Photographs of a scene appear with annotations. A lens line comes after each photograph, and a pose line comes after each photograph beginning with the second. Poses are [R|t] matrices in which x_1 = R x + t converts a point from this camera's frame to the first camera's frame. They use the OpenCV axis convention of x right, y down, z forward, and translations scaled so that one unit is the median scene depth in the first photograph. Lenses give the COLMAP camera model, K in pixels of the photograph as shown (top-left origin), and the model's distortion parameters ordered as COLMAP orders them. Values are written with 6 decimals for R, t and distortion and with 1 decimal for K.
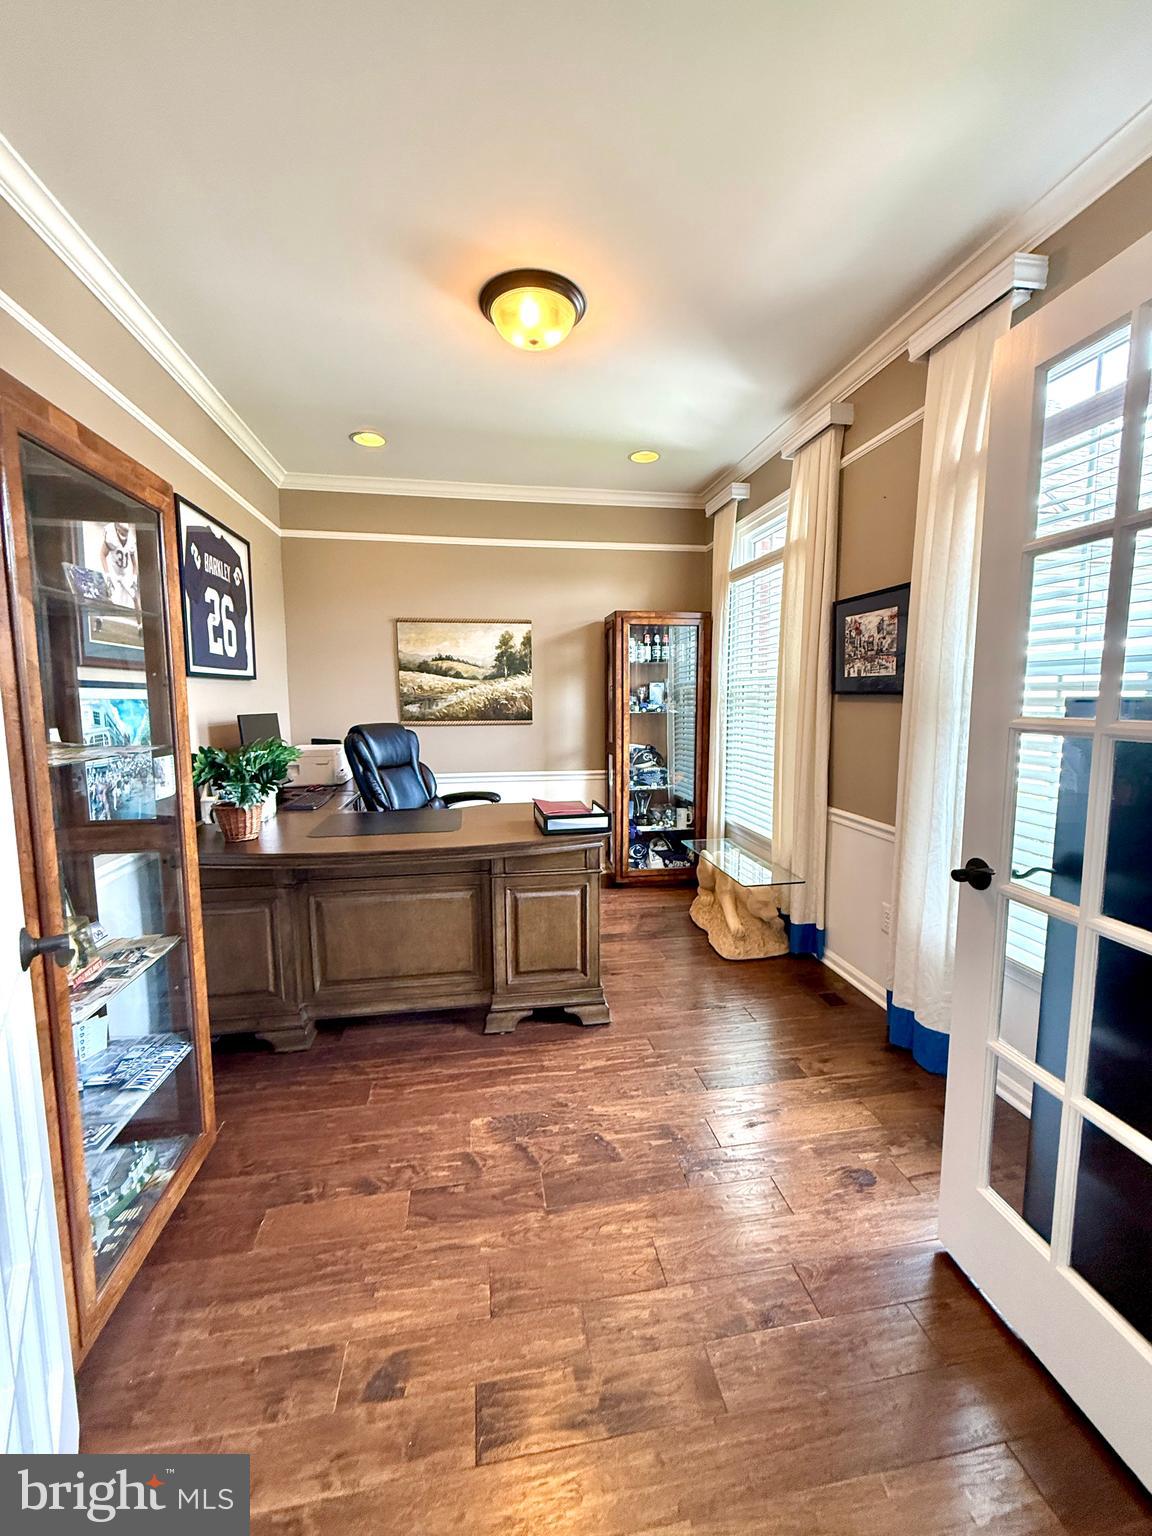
lens RADIAL K [[608.8, 0, 579.5], [0, 608.8, 763.0], [0, 0, 1]] dist [0.000841, 0.000188]
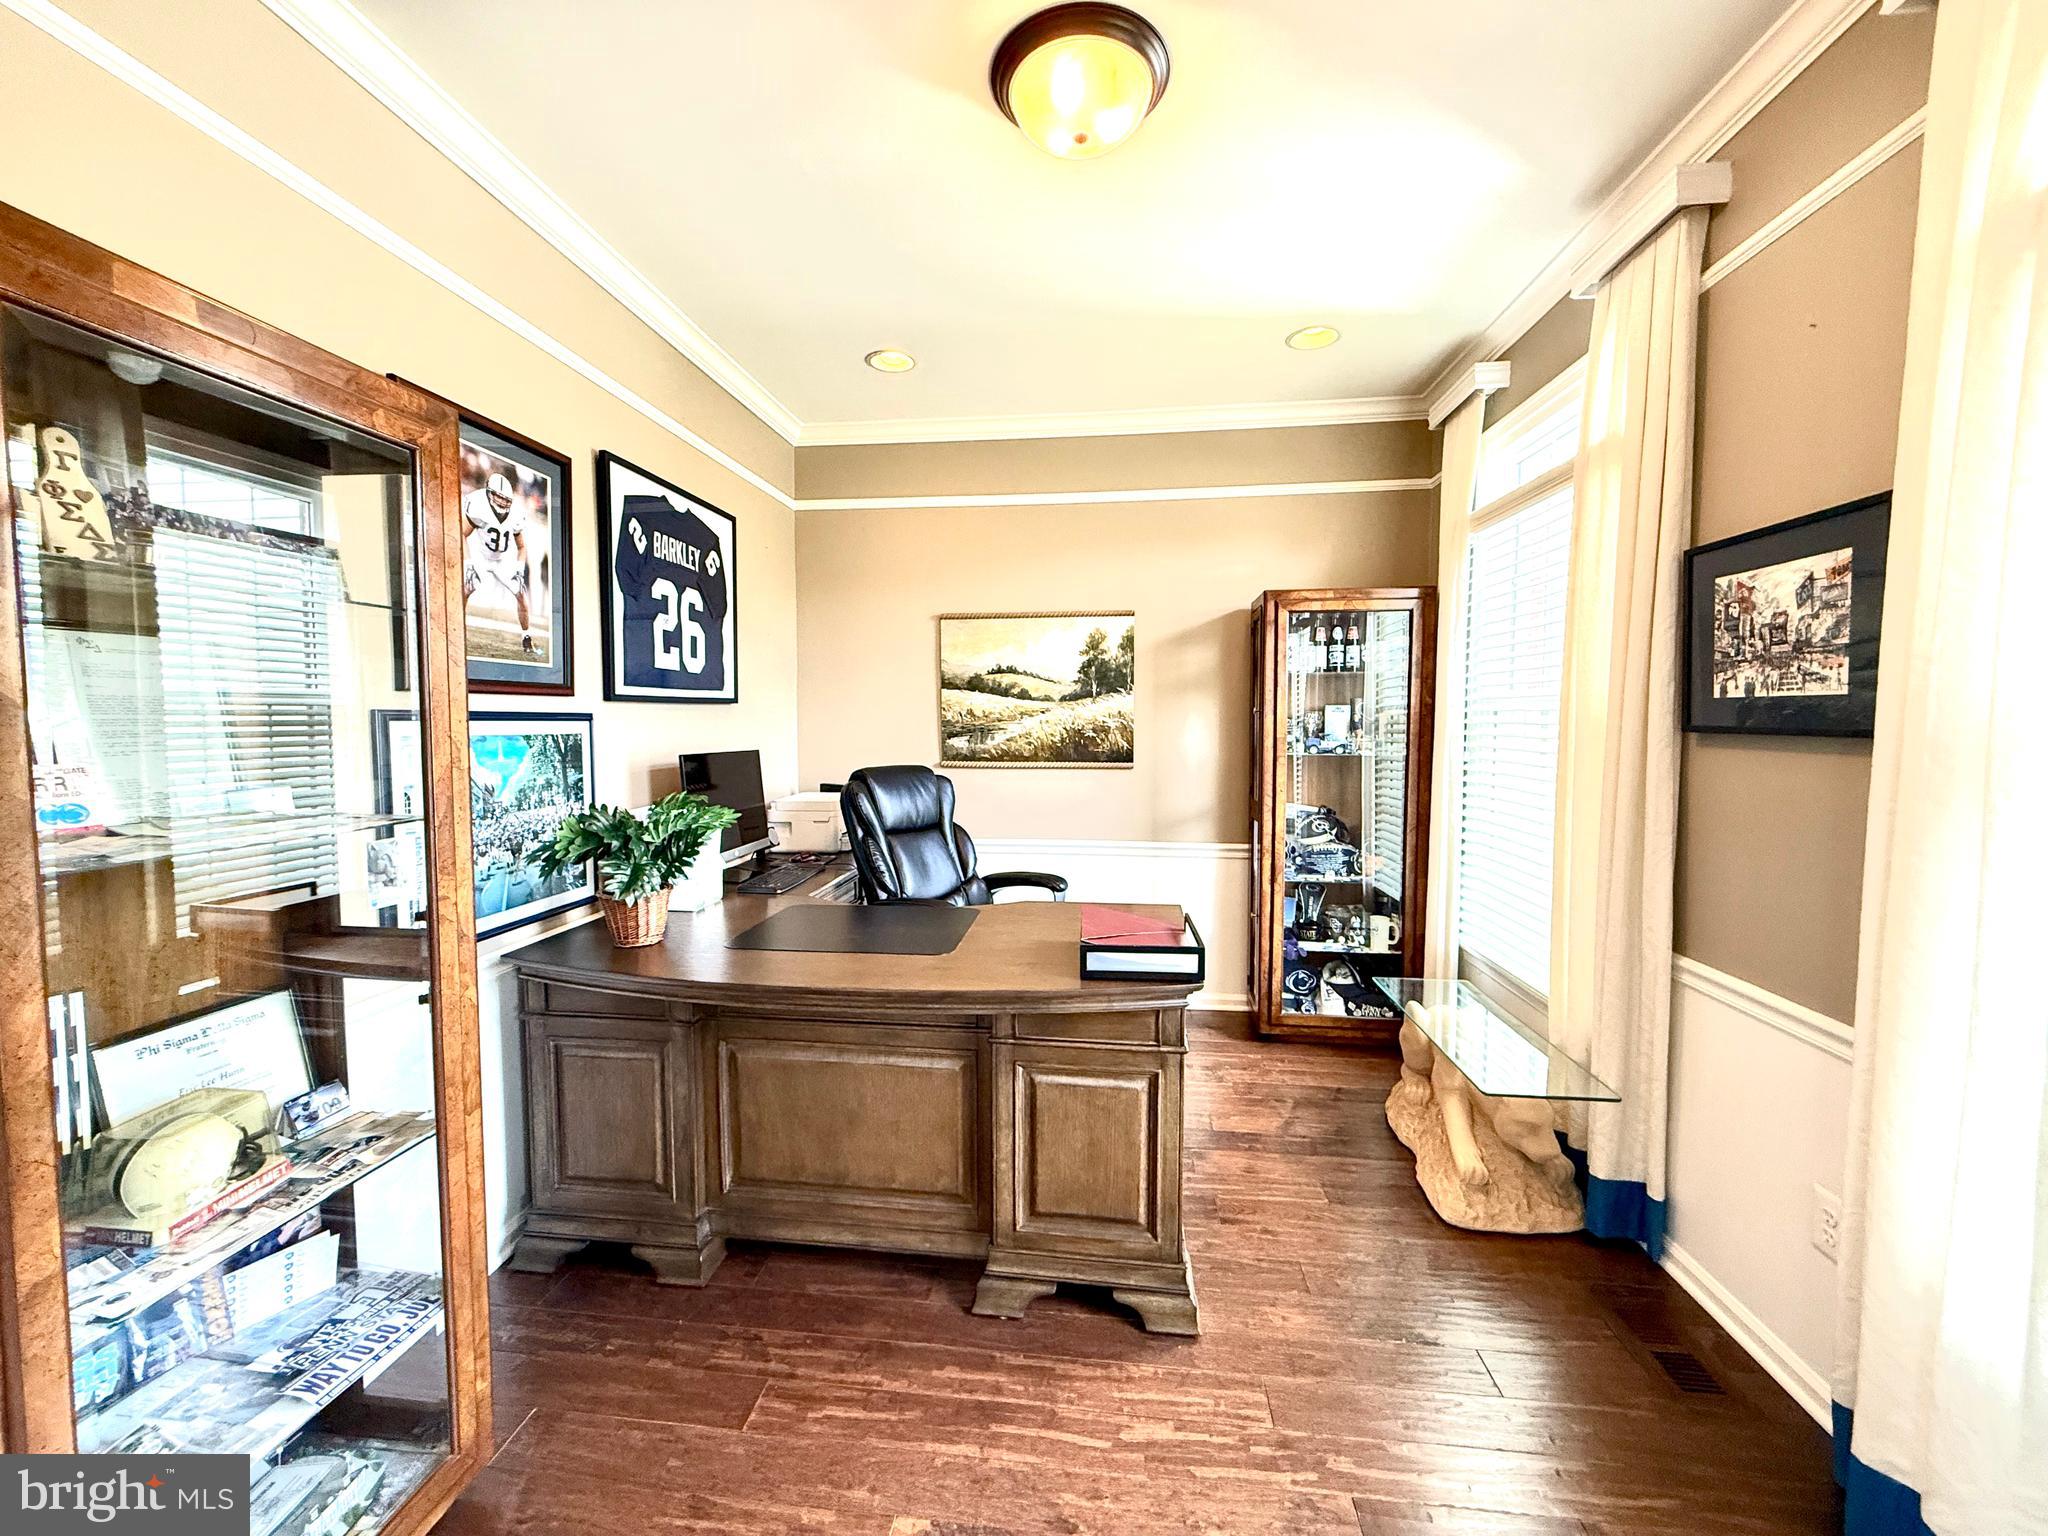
lens RADIAL K [[811.7, 0, 1019.2], [0, 811.7, 765.0], [0, 0, 1]] dist [0.000841, 0.000188]
pose [[0.958125, 0.019788, -0.285665, 0.085595], [-0.034458, 0.998328, -0.046420, -0.037150], [0.284269, 0.054320, 0.957205, 0.213986]]
